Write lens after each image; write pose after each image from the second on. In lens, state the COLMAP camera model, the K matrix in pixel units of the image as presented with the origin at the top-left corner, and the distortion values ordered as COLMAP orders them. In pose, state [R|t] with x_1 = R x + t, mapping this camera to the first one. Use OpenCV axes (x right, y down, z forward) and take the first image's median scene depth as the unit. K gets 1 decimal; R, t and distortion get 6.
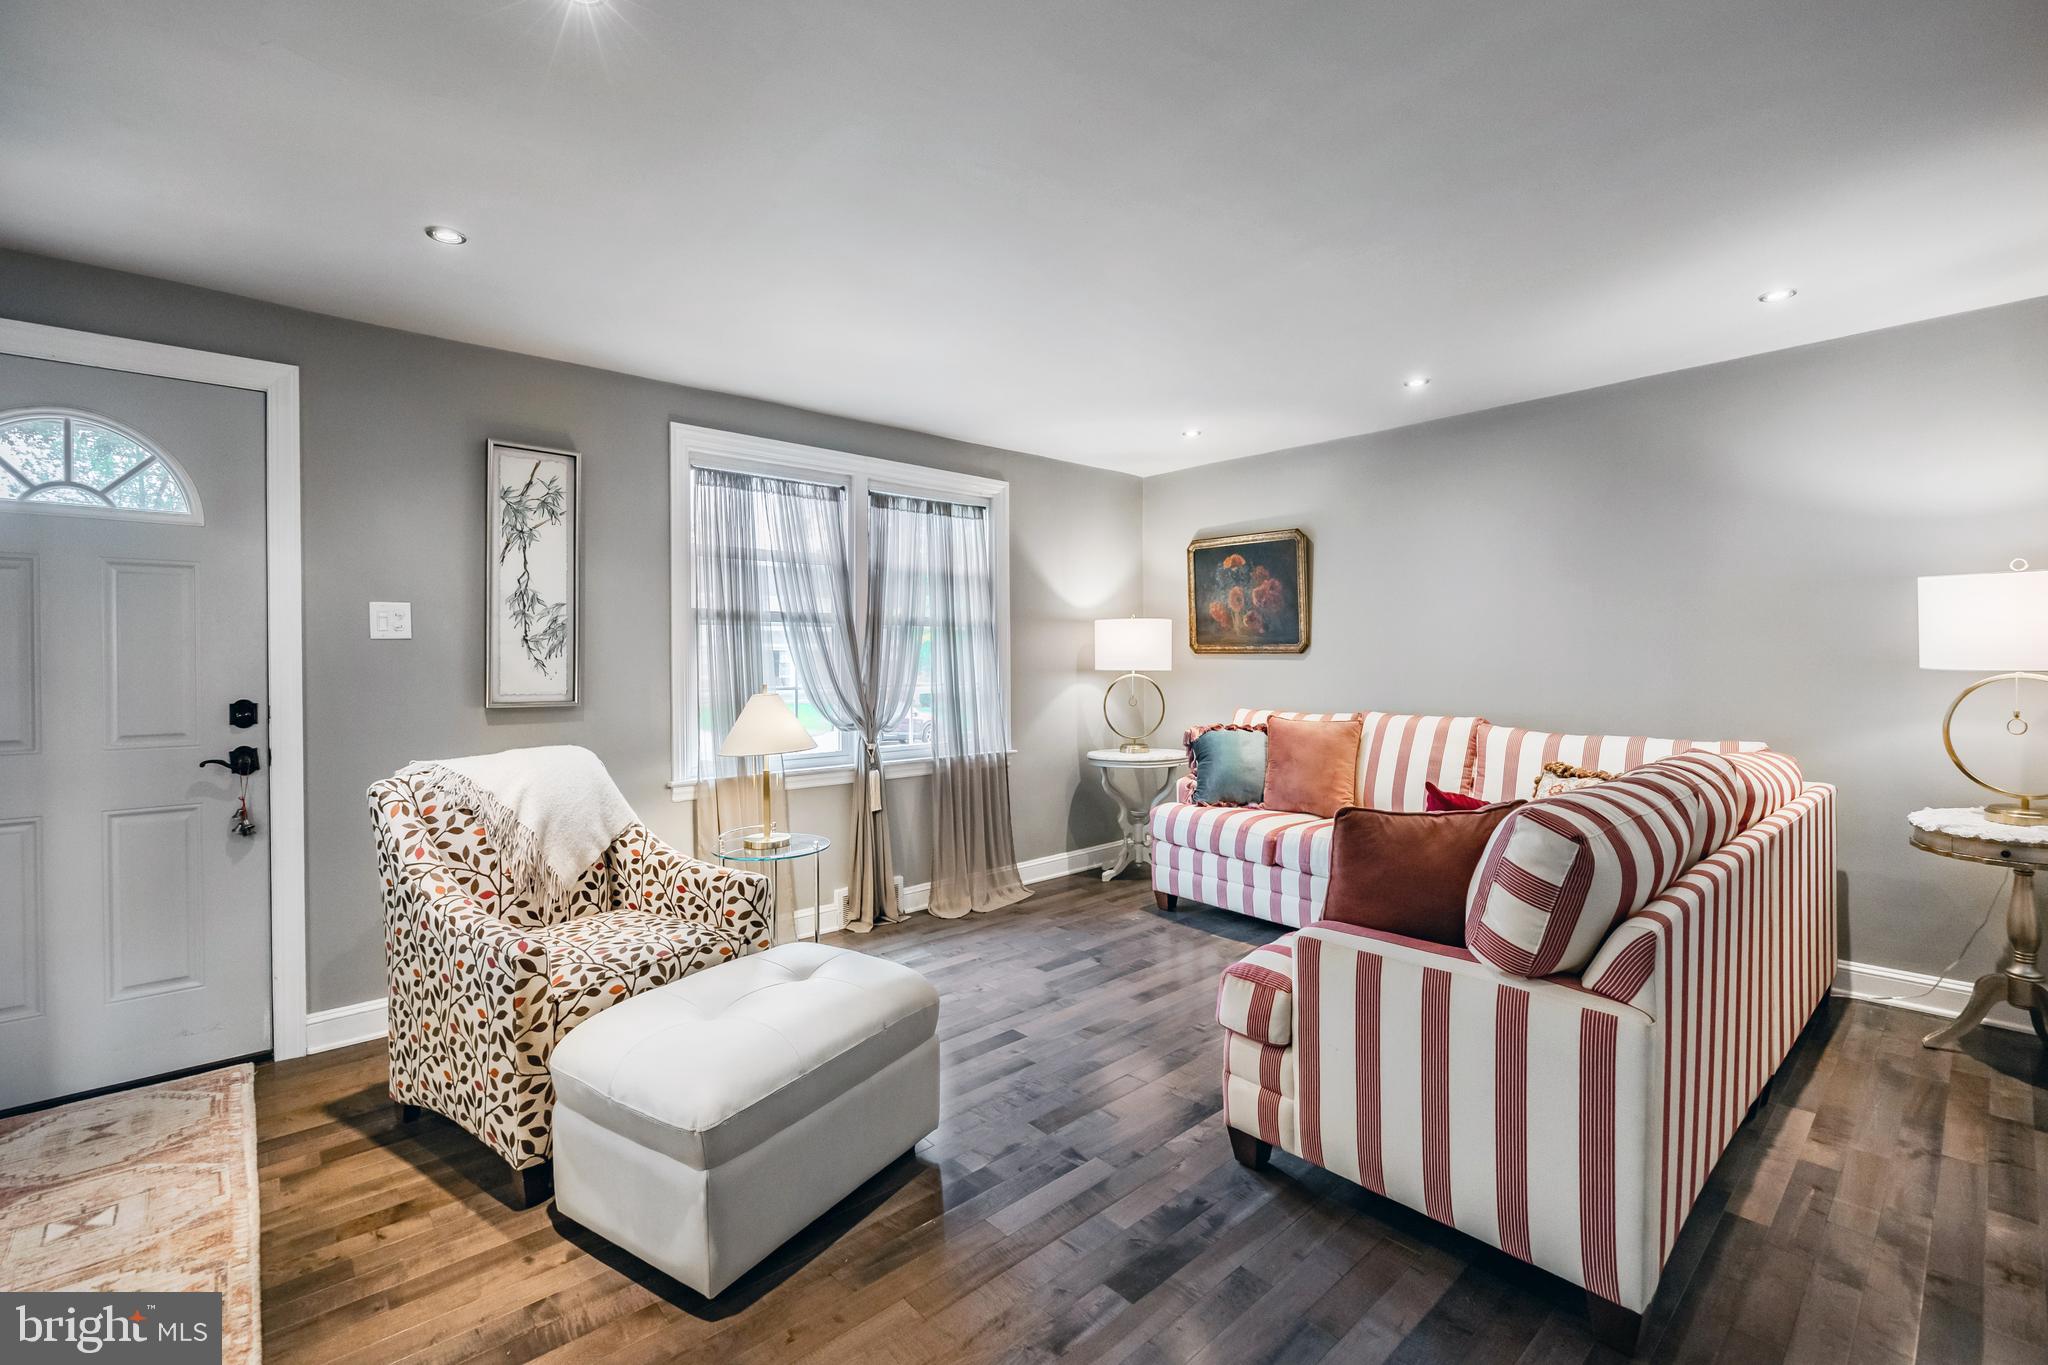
lens RADIAL K [[899.3, 0, 1052.2], [0, 899.3, 655.3], [0, 0, 1]] dist [0.011952, -0.000064]
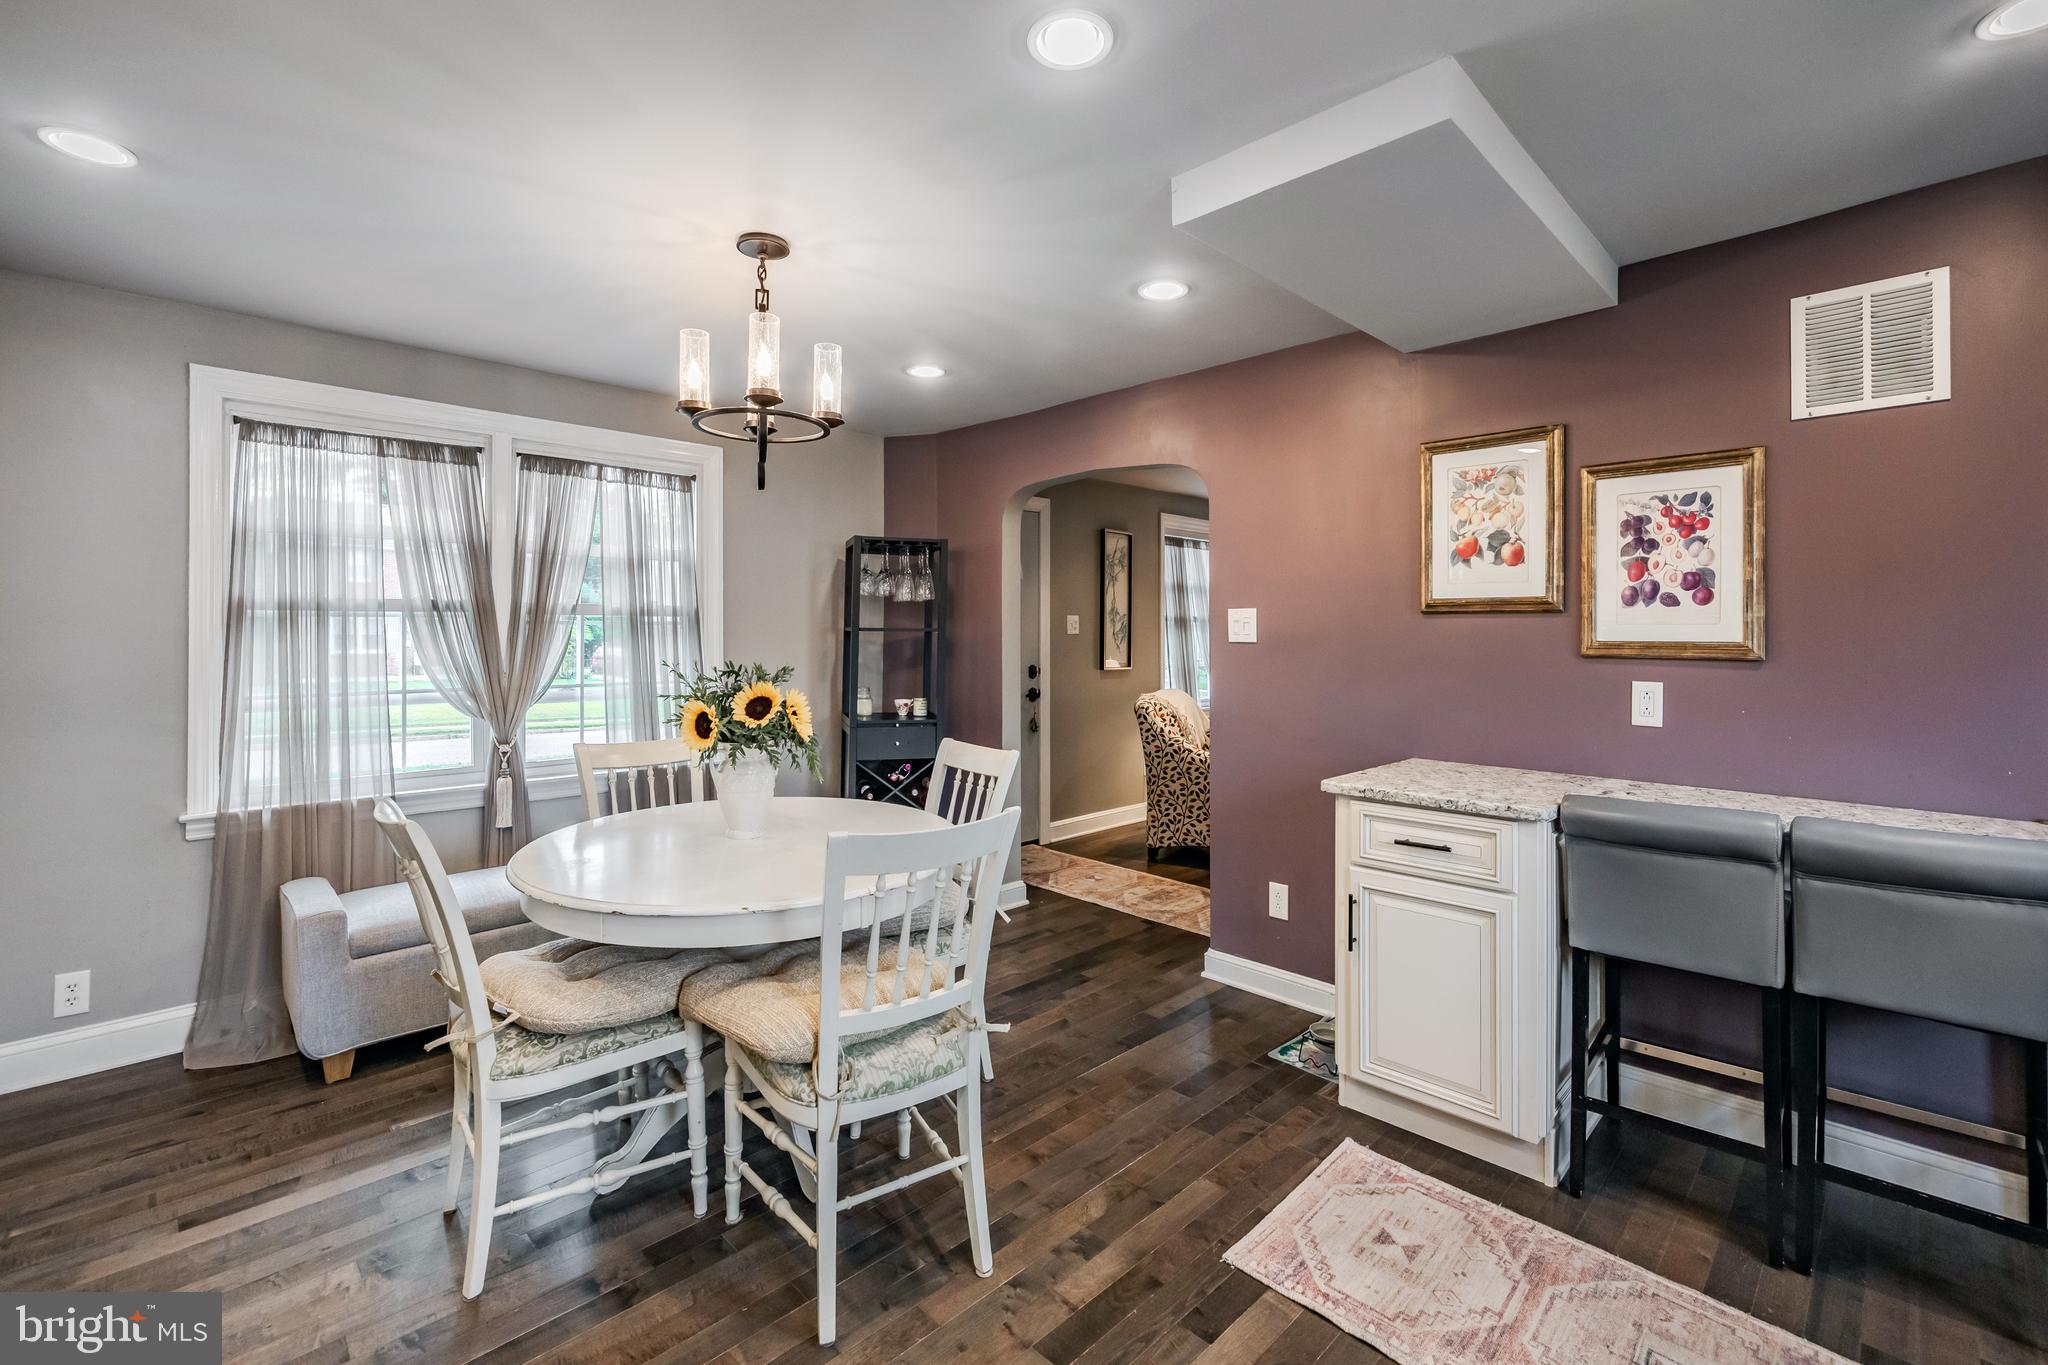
lens RADIAL K [[889.5, 0, 1039.6], [0, 889.5, 651.1], [0, 0, 1]] dist [-0.008618, 0.002048]
pose [[0.998816, 0.003953, 0.048482, -0.672601], [-0.004747, 0.999856, 0.016262, -0.009436], [-0.048411, -0.016473, 0.998692, -0.687926]]
